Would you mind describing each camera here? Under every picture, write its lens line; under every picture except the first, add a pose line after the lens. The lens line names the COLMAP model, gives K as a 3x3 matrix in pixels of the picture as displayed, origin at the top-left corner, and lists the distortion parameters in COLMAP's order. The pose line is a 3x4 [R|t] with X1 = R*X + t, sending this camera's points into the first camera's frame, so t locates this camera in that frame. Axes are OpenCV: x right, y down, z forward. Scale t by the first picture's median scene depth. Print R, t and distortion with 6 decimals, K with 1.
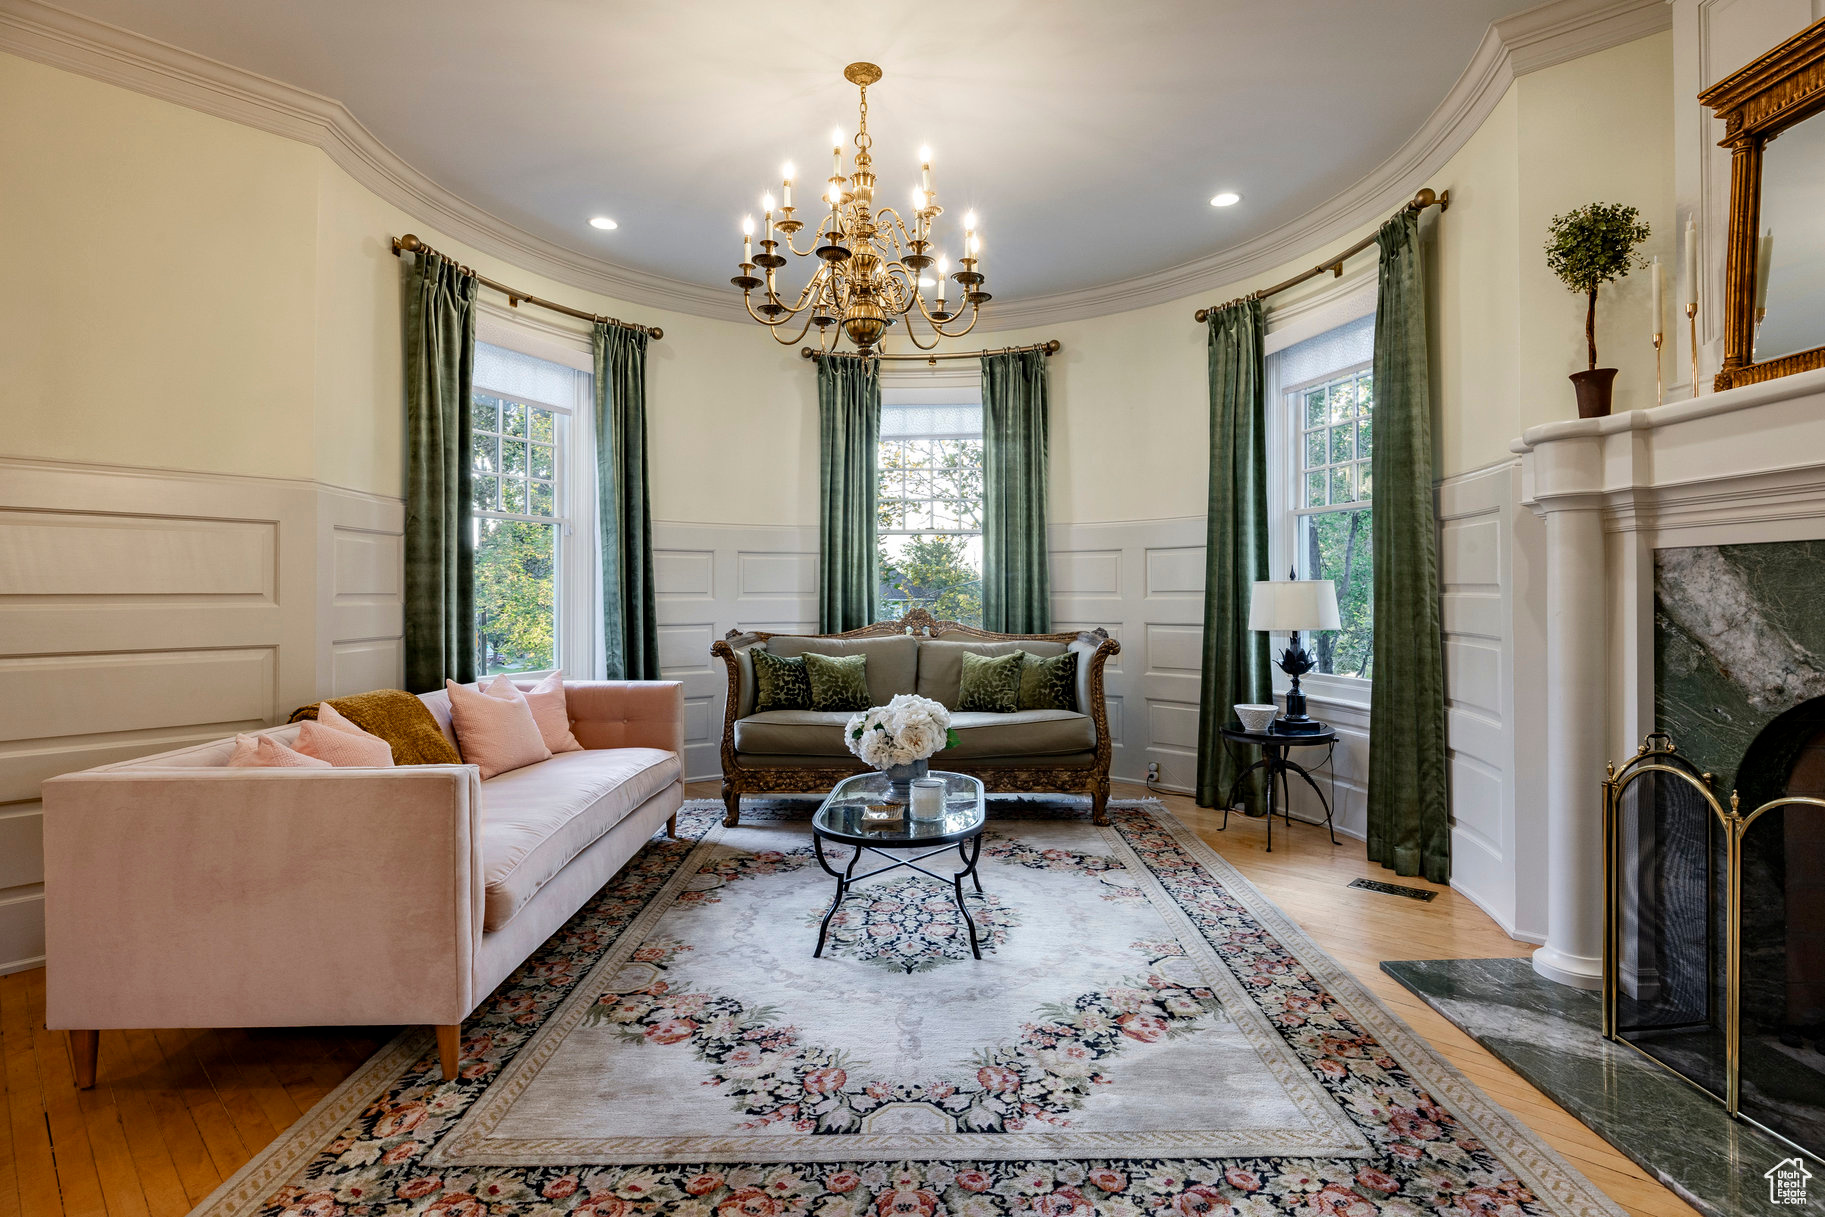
lens RADIAL K [[887.7, 0, 918.2], [0, 887.7, 580.3], [0, 0, 1]] dist [-0.005571, -0.000729]
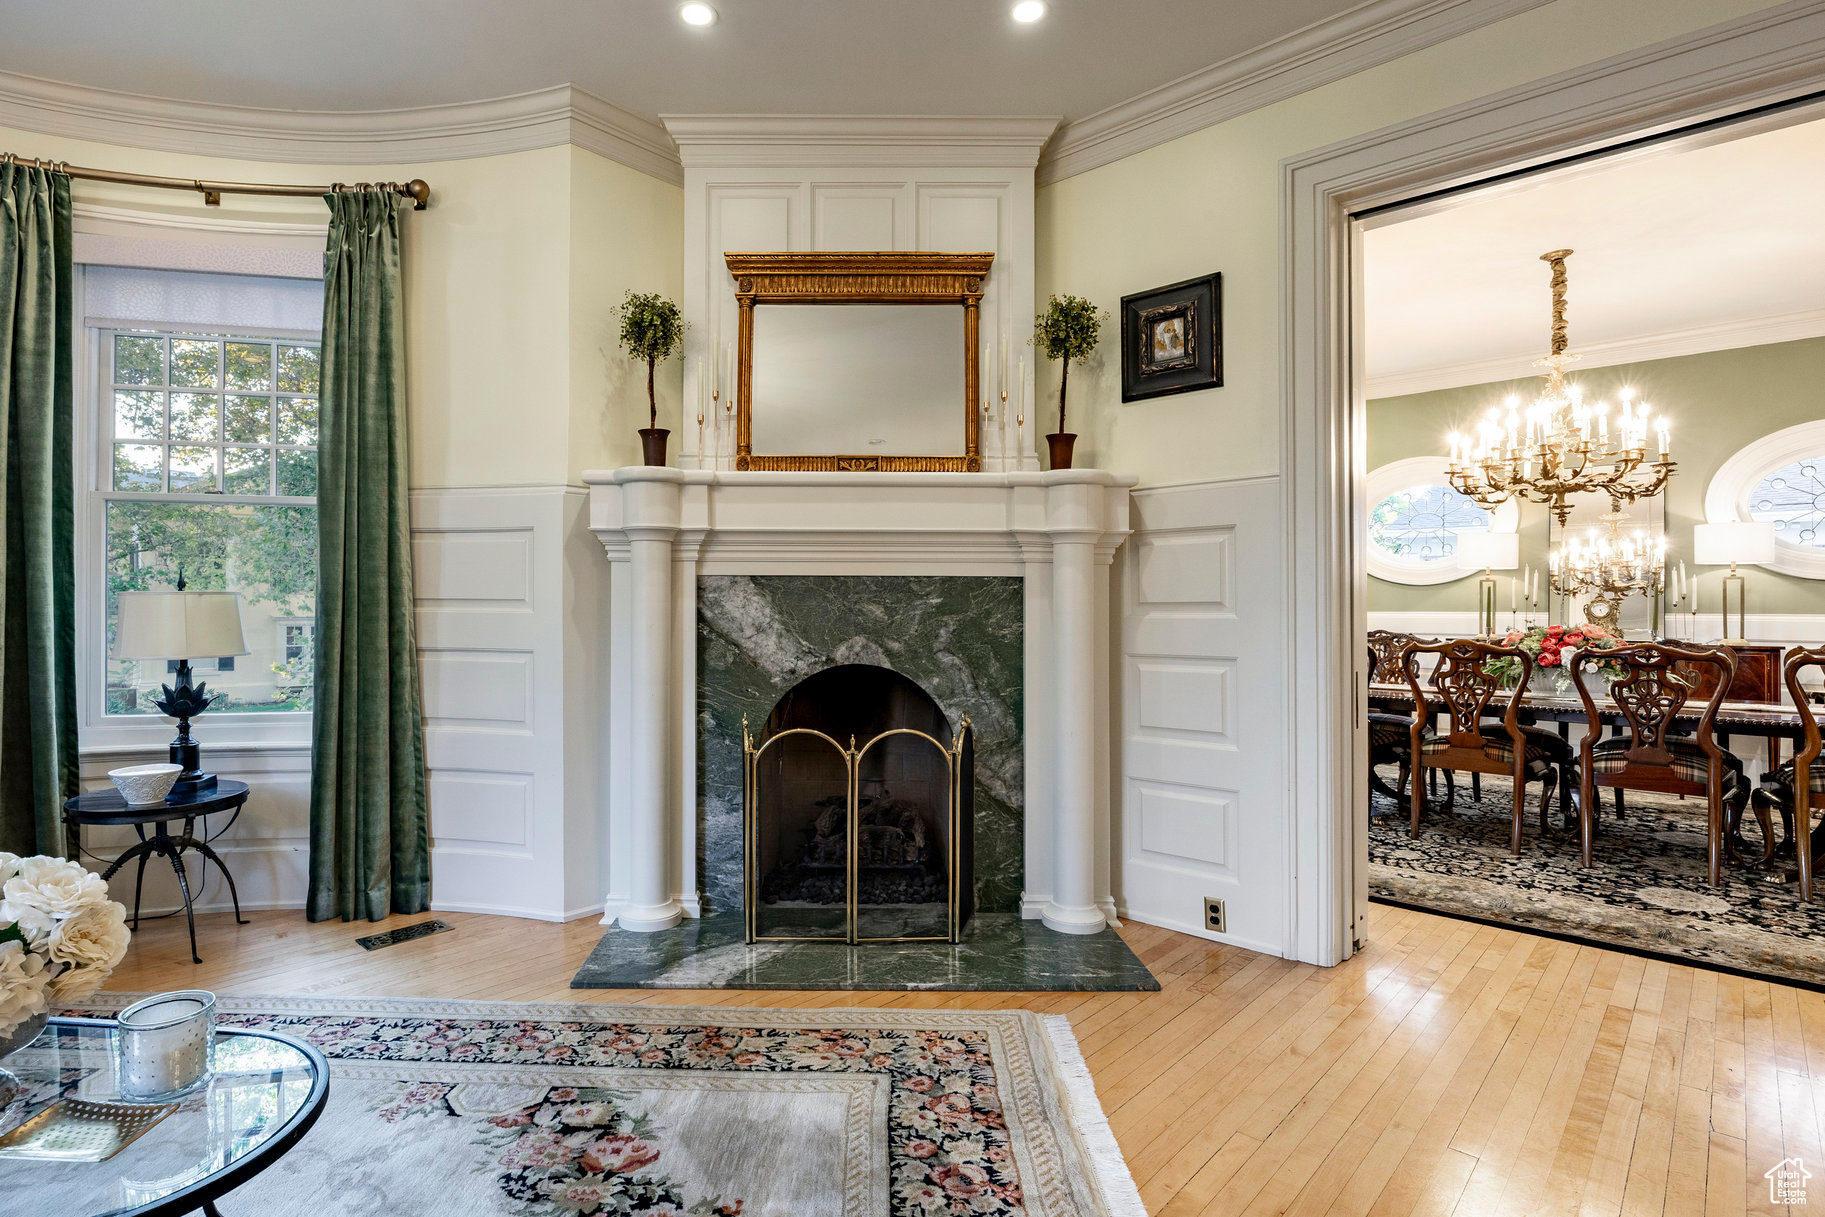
lens RADIAL K [[883.0, 0, 856.8], [0, 883.0, 598.4], [0, 0, 1]] dist [-0.004742, -0.001898]
pose [[0.059381, 0.013718, 0.998141, -0.498656], [-0.015011, 0.999805, -0.012848, 0.013021], [-0.998122, -0.014220, 0.059576, 0.706083]]
